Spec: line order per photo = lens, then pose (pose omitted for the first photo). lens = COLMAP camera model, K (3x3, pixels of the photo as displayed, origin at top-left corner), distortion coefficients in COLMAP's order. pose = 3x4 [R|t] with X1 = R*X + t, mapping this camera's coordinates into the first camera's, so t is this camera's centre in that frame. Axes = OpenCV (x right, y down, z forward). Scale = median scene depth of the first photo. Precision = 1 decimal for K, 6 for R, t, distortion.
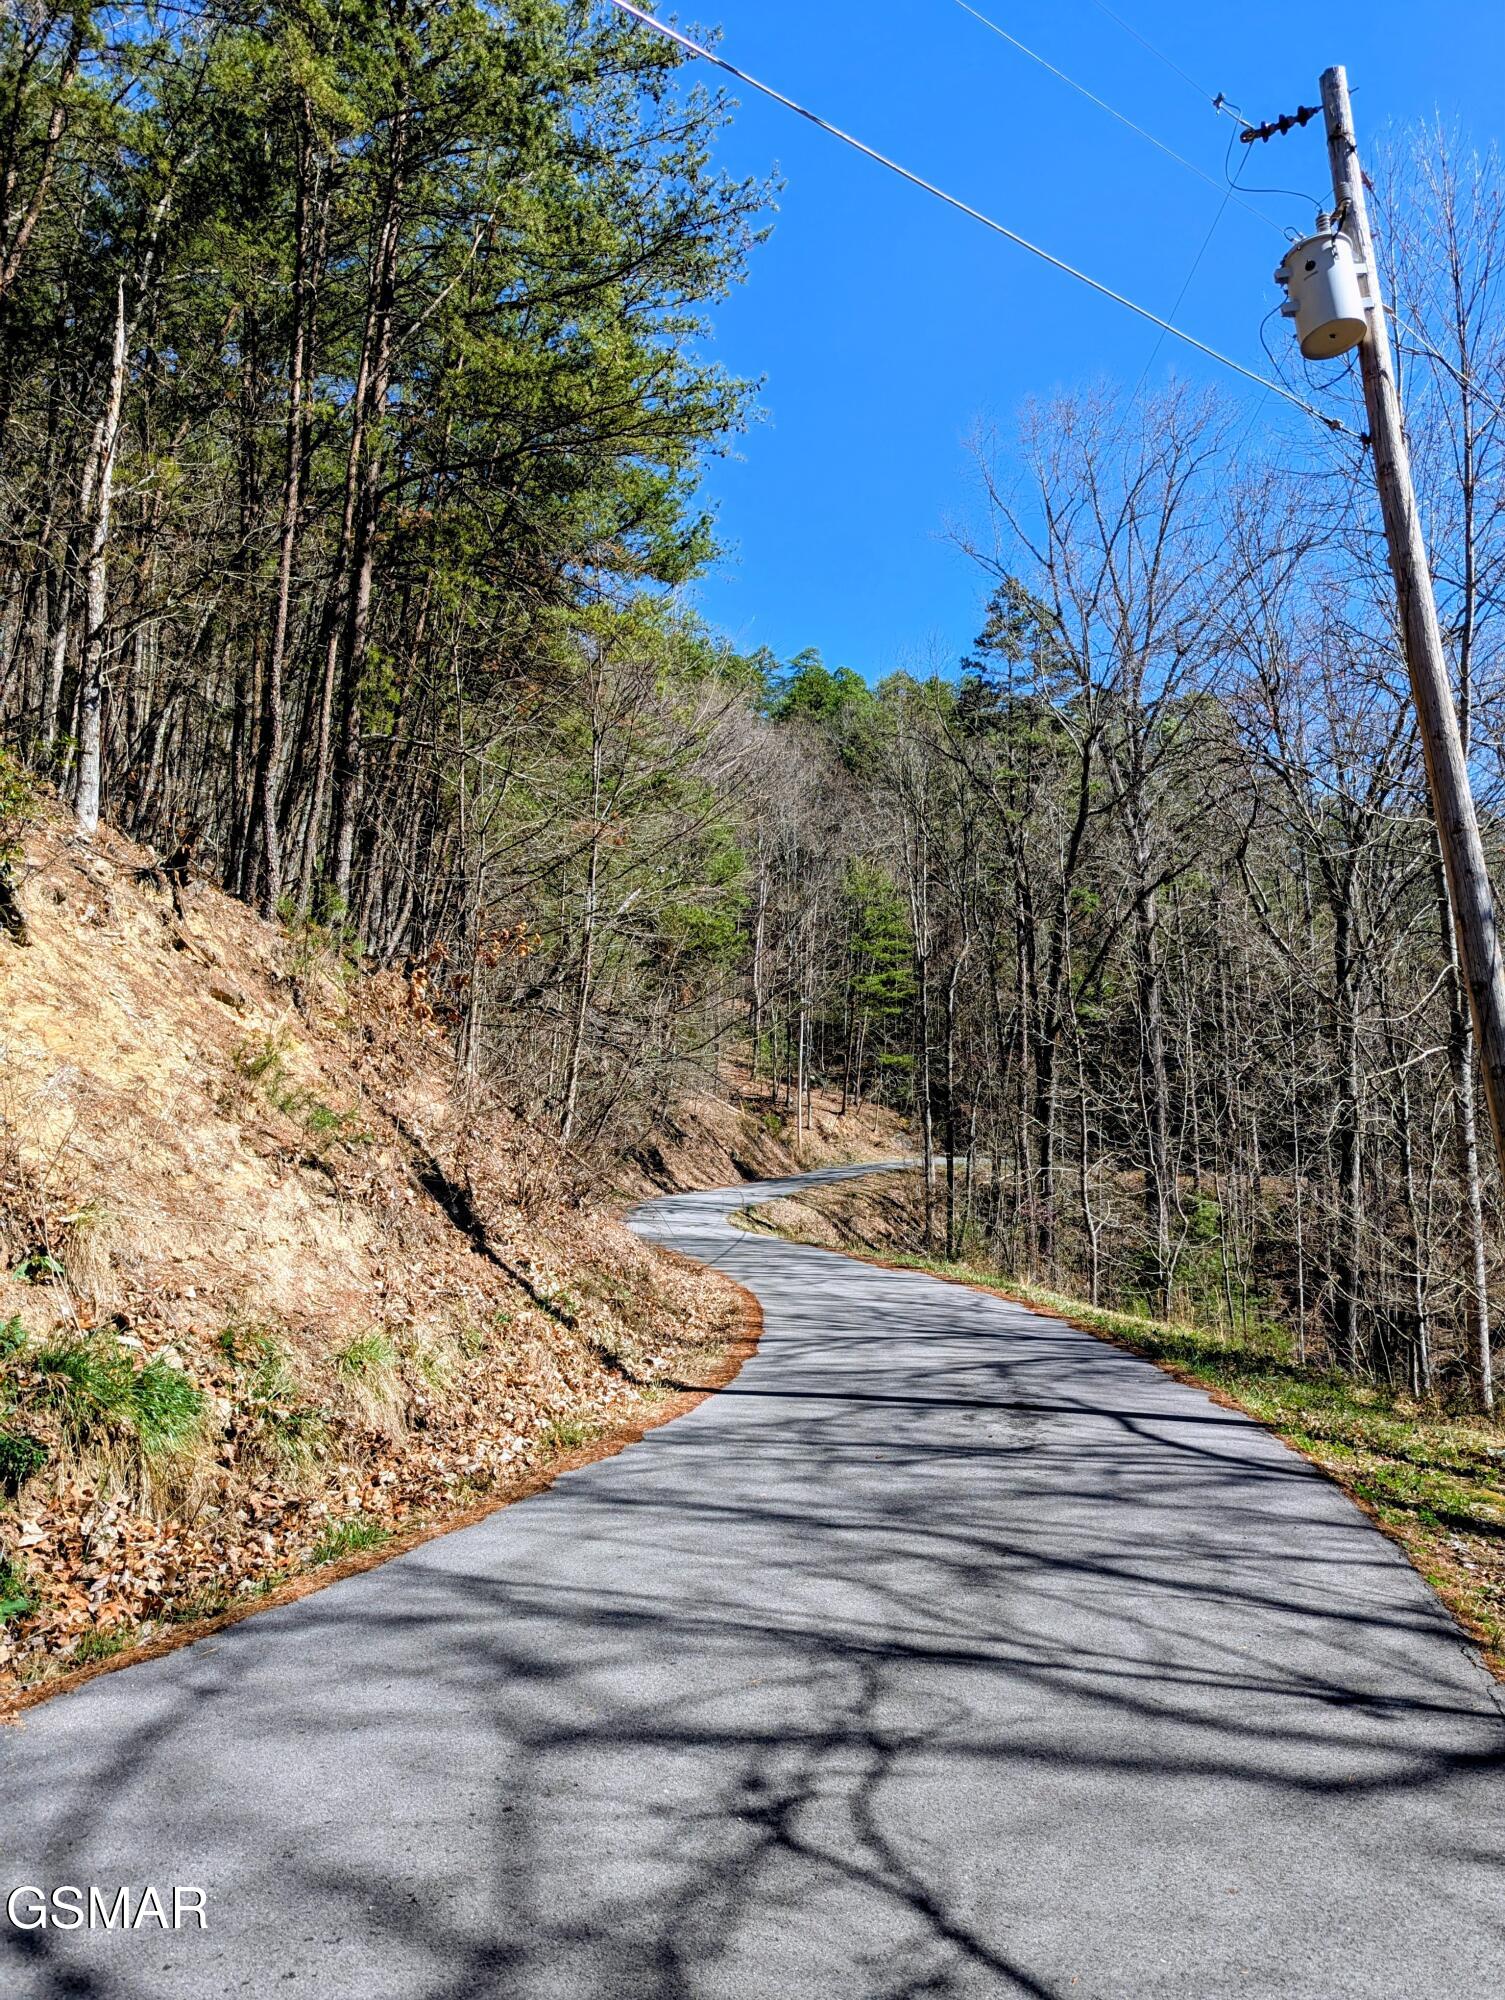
lens RADIAL K [[1400.8, 0, 751.8], [0, 1400.8, 1000.6], [0, 0, 1]] dist [-0.000328, 0.000004]
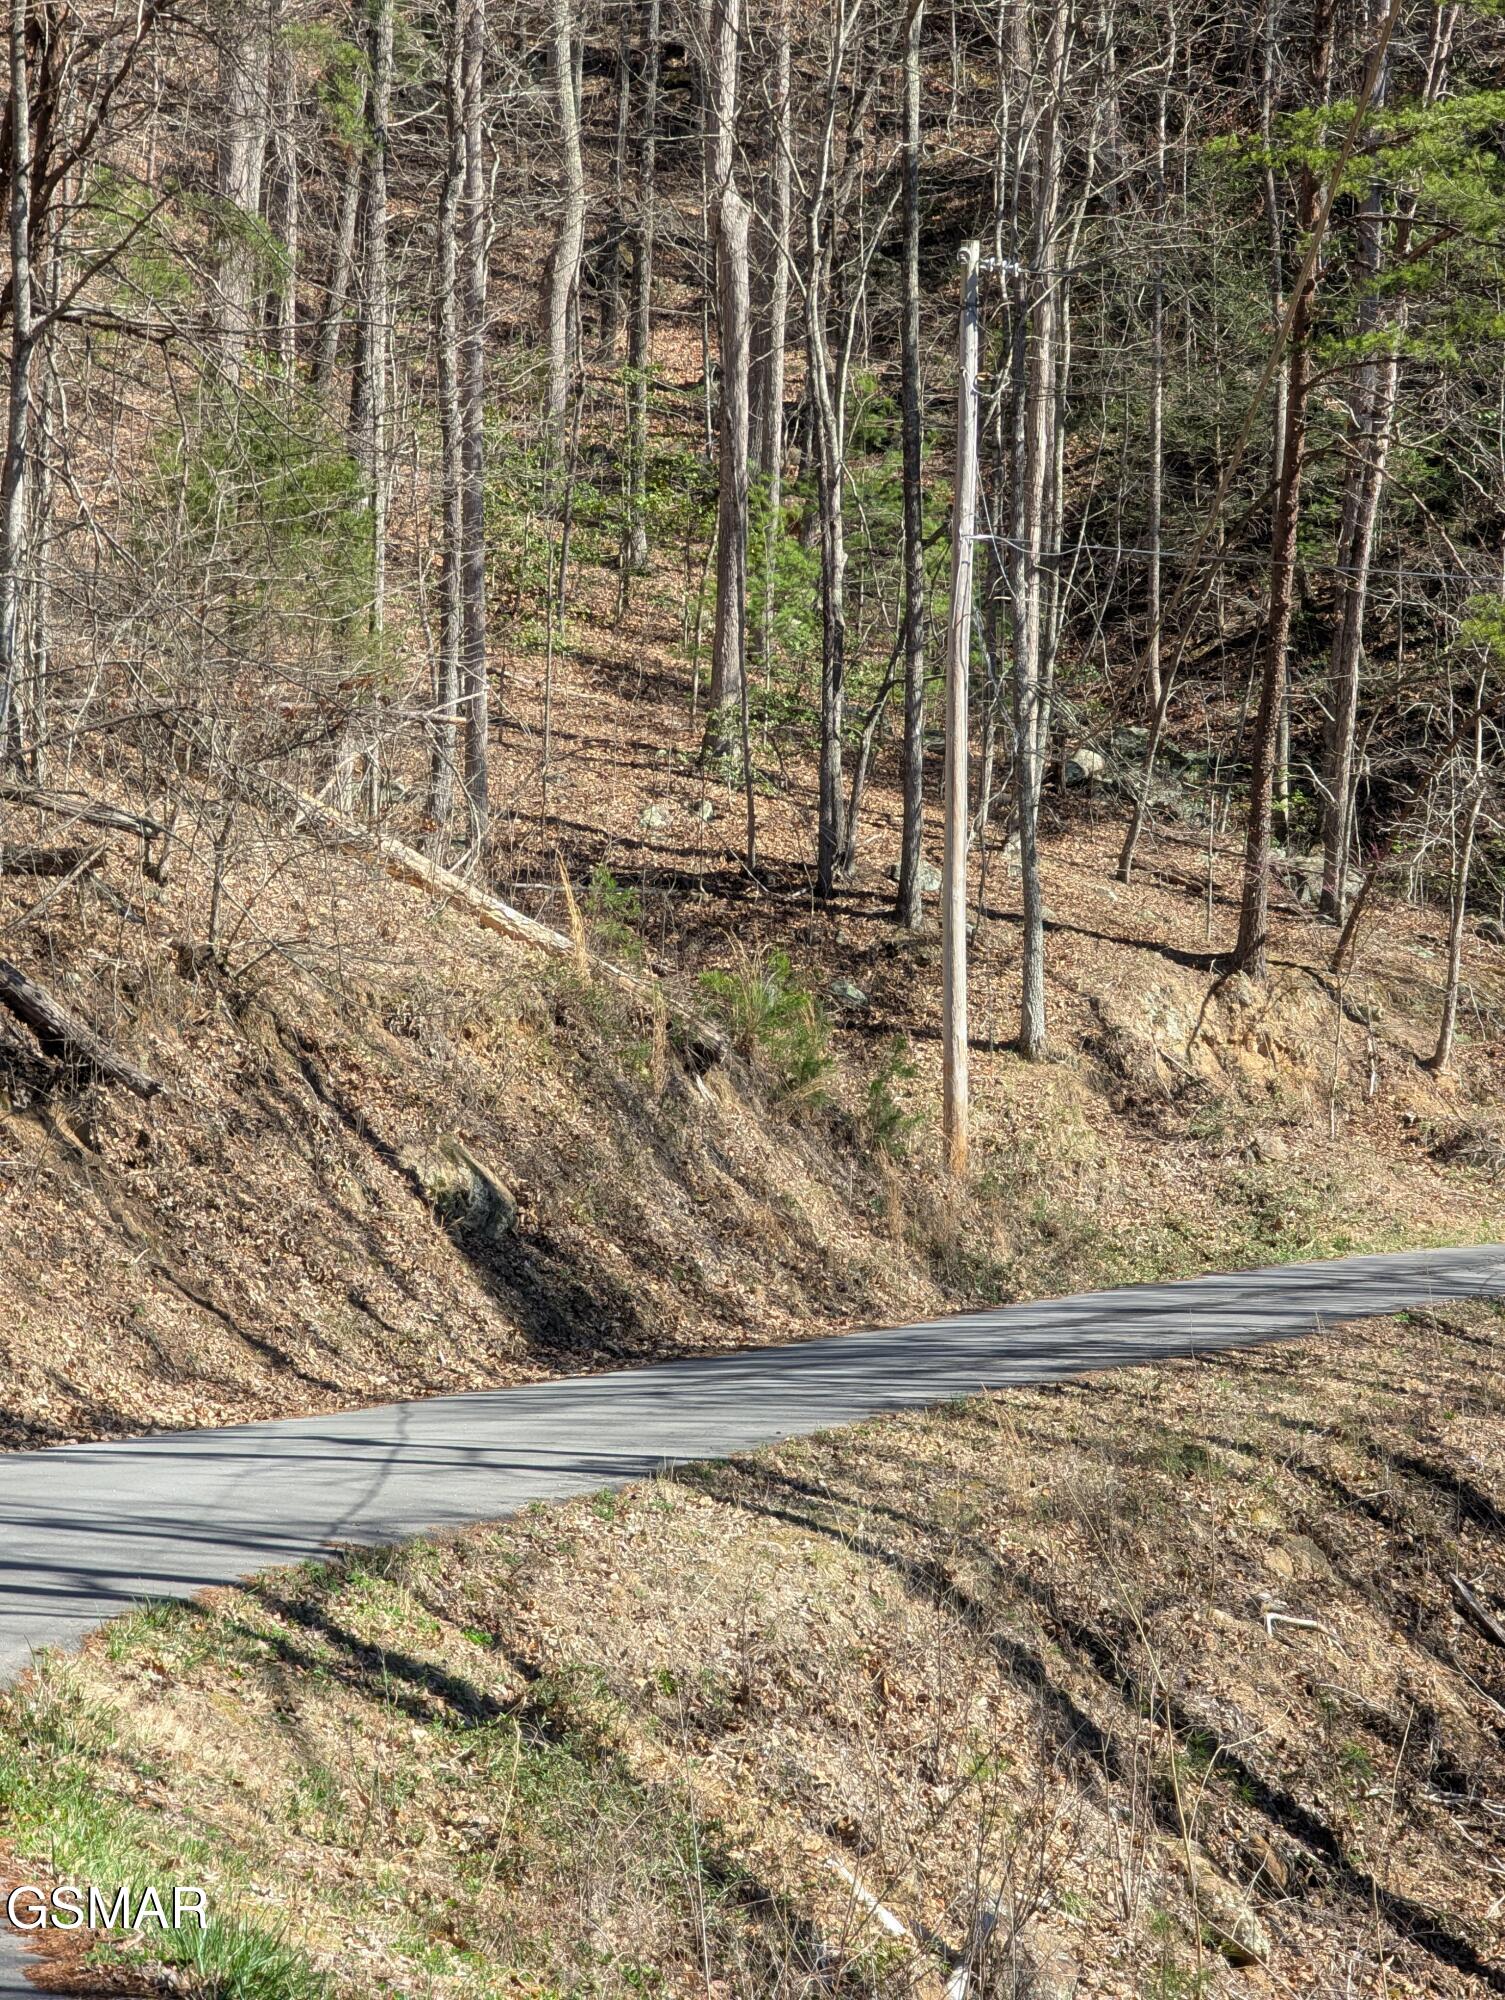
lens RADIAL K [[6190.2, 0, 752.8], [0, 6190.2, 1000.4], [0, 0, 1]] dist [0.129226, 0.000000]
pose [[0.997610, -0.003739, -0.069001, 0.060396], [0.008601, 0.997489, 0.070295, 0.034323], [0.068565, -0.070721, 0.995137, 0.275080]]
